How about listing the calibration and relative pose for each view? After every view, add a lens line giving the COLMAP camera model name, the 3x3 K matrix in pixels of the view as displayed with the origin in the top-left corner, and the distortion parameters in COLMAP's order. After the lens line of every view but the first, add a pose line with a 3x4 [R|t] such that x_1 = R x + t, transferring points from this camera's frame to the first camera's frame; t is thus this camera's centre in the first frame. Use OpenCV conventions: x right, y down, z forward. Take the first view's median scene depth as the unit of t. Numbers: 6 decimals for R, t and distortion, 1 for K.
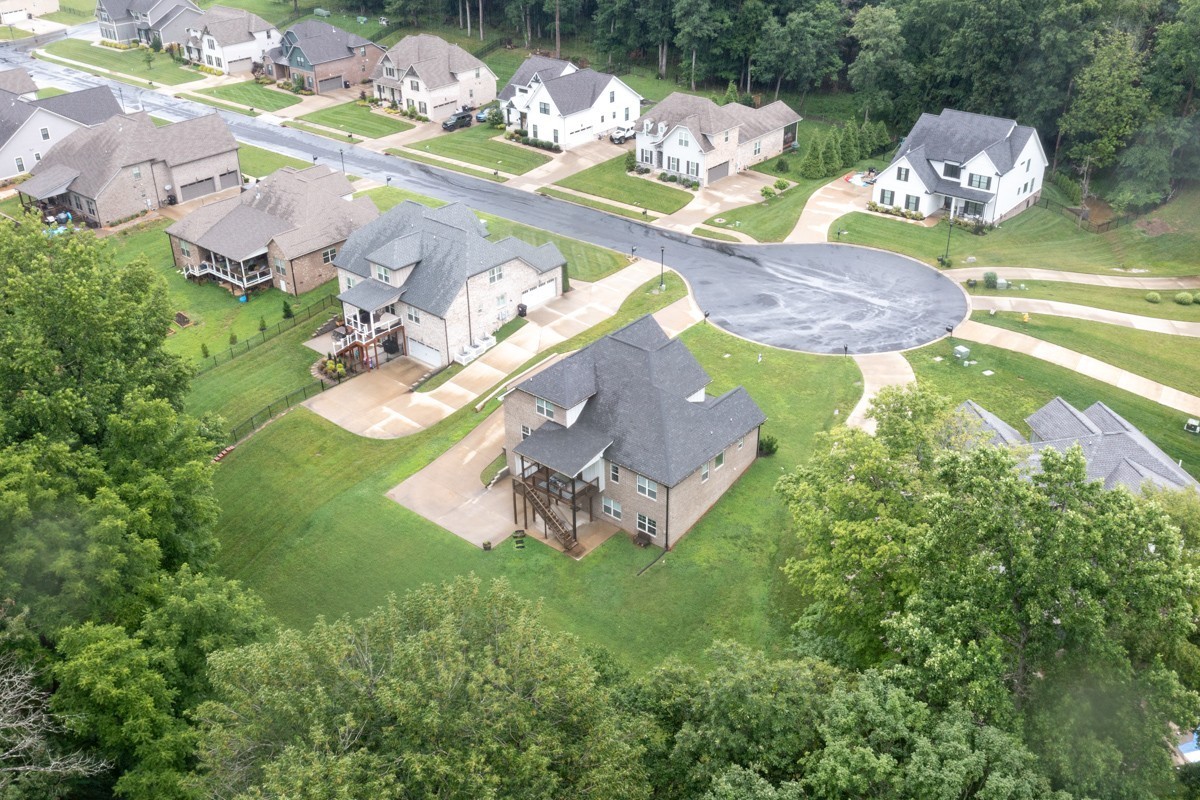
lens RADIAL K [[1124.0, 0, 600.0], [0, 1124.0, 400.0], [0, 0, 1]] dist [-0.014712, 0.004452]
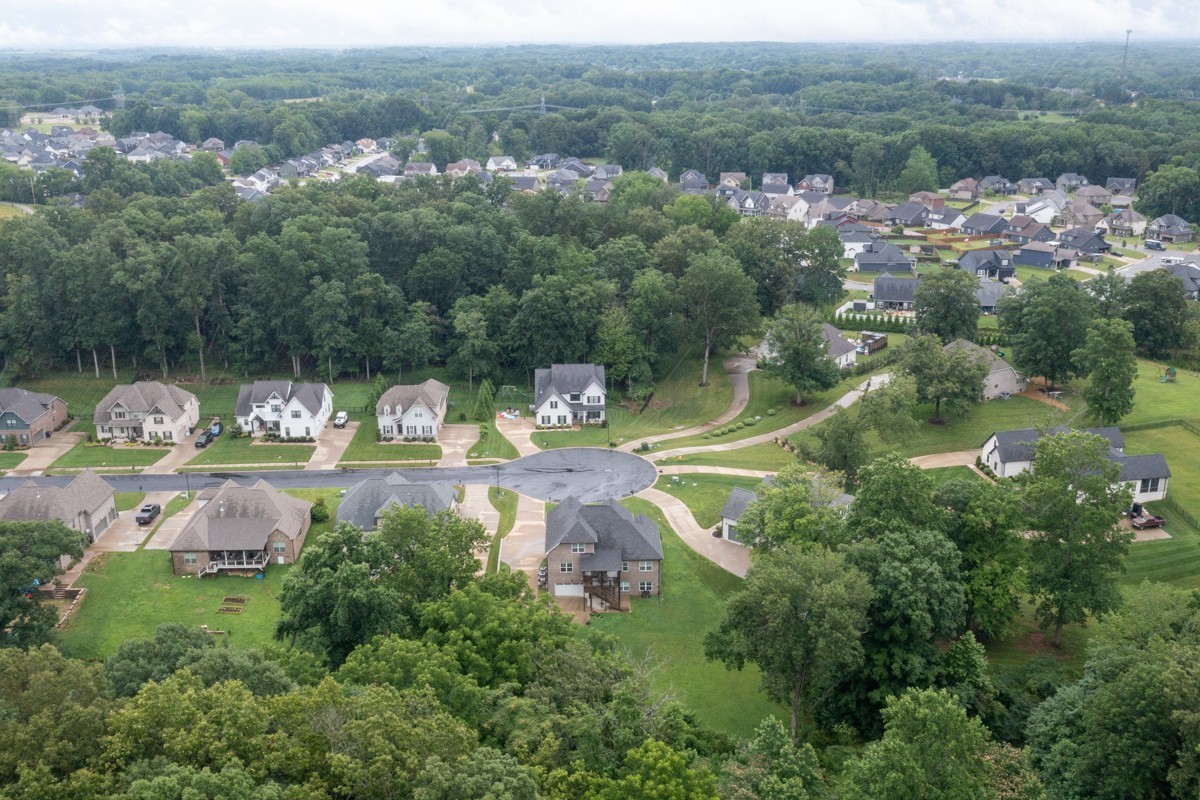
lens RADIAL K [[1124.0, 0, 600.0], [0, 1124.0, 400.0], [0, 0, 1]] dist [-0.014712, 0.004452]
pose [[0.747436, -0.195170, 0.635018, -0.717636], [0.323506, 0.941810, -0.091316, -0.026305], [-0.580244, 0.273685, 0.767081, -0.339131]]
